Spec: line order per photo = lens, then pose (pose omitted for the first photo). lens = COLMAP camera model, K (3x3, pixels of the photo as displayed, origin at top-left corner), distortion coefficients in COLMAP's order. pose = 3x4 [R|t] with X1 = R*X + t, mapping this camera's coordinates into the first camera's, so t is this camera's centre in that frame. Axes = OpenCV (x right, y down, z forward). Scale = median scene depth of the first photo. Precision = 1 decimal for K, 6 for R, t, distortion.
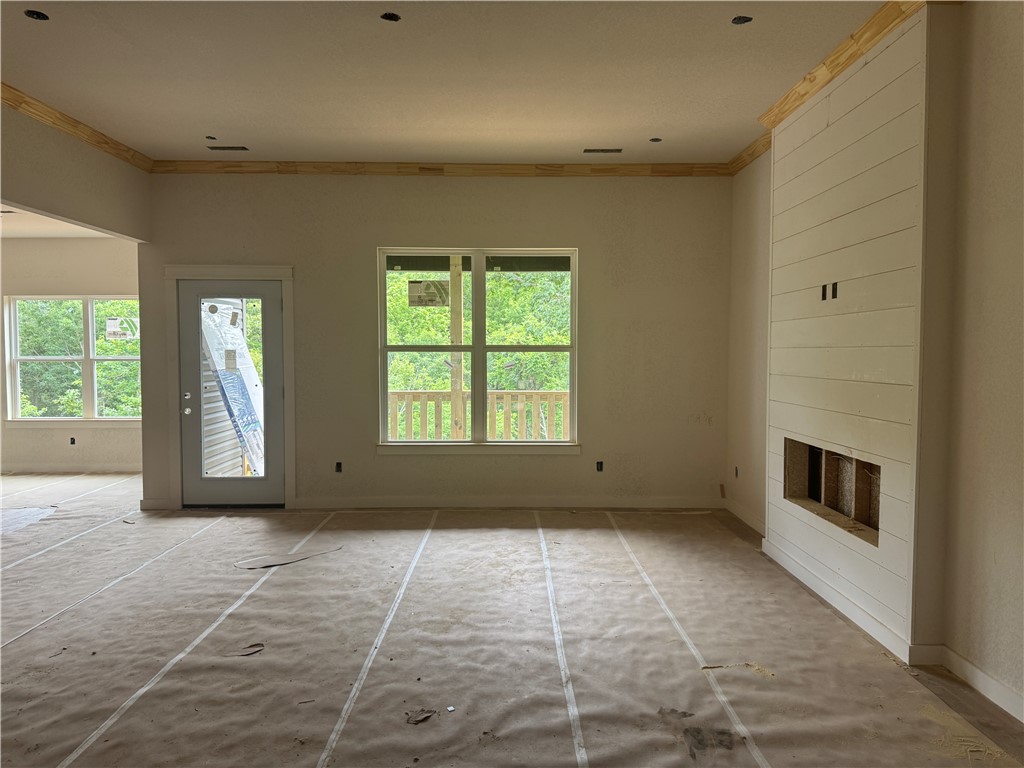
lens RADIAL K [[726.4, 0, 512.0], [0, 726.4, 384.0], [0, 0, 1]] dist [0.001446, 0.001070]
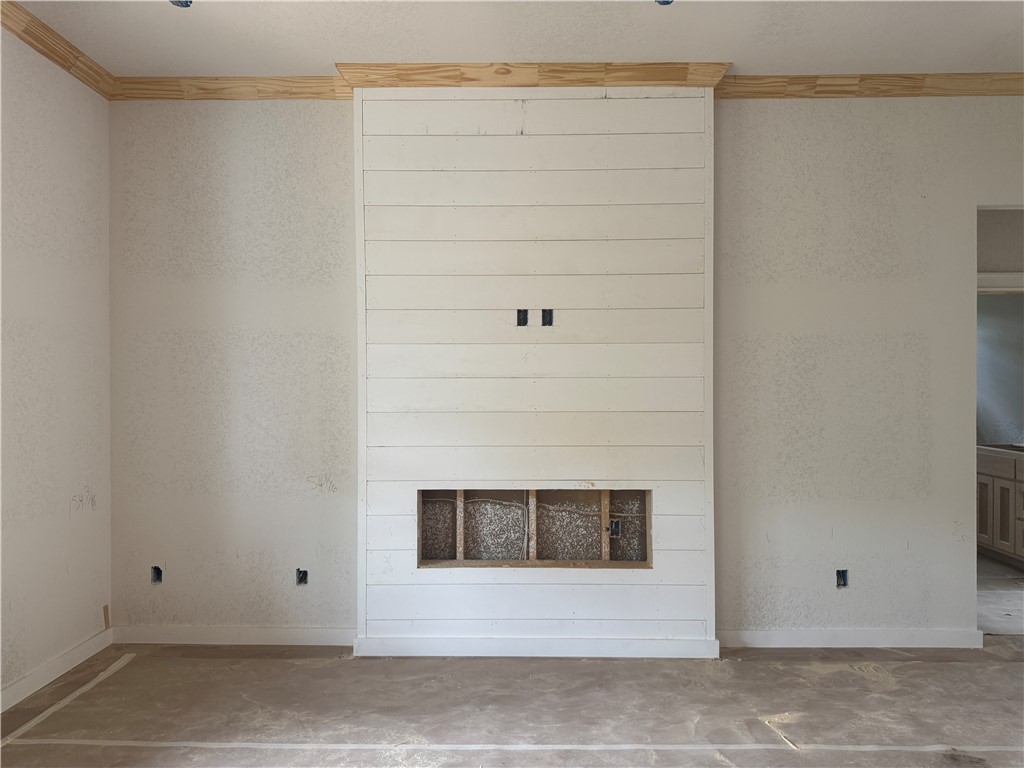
lens RADIAL K [[721.2, 0, 512.0], [0, 721.2, 384.0], [0, 0, 1]] dist [0.089318, -0.110997]
pose [[0.023084, -0.006725, 0.999711, -0.469484], [0.048741, 0.998796, 0.005593, -0.049109], [-0.998545, 0.048598, 0.023384, 0.995472]]
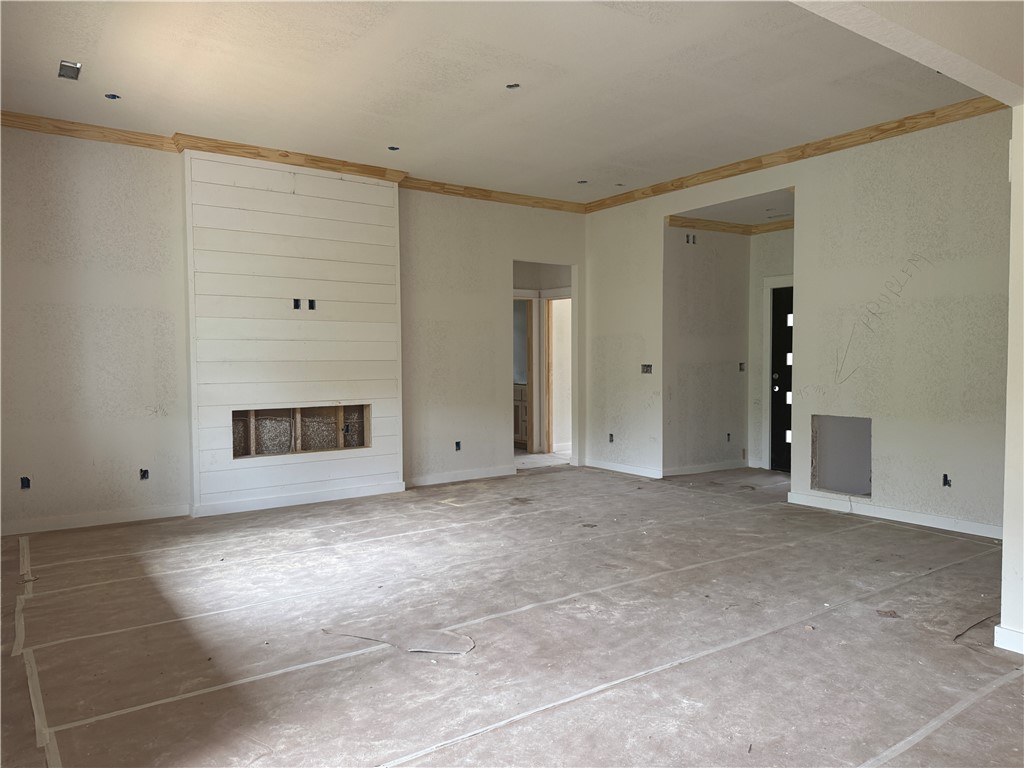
lens RADIAL K [[726.4, 0, 512.0], [0, 726.4, 384.0], [0, 0, 1]] dist [0.001446, 0.001070]
pose [[-0.572165, -0.032699, 0.819486, -1.060416], [0.039537, 0.996943, 0.067385, -0.045108], [-0.819185, 0.070955, -0.569123, 1.501865]]
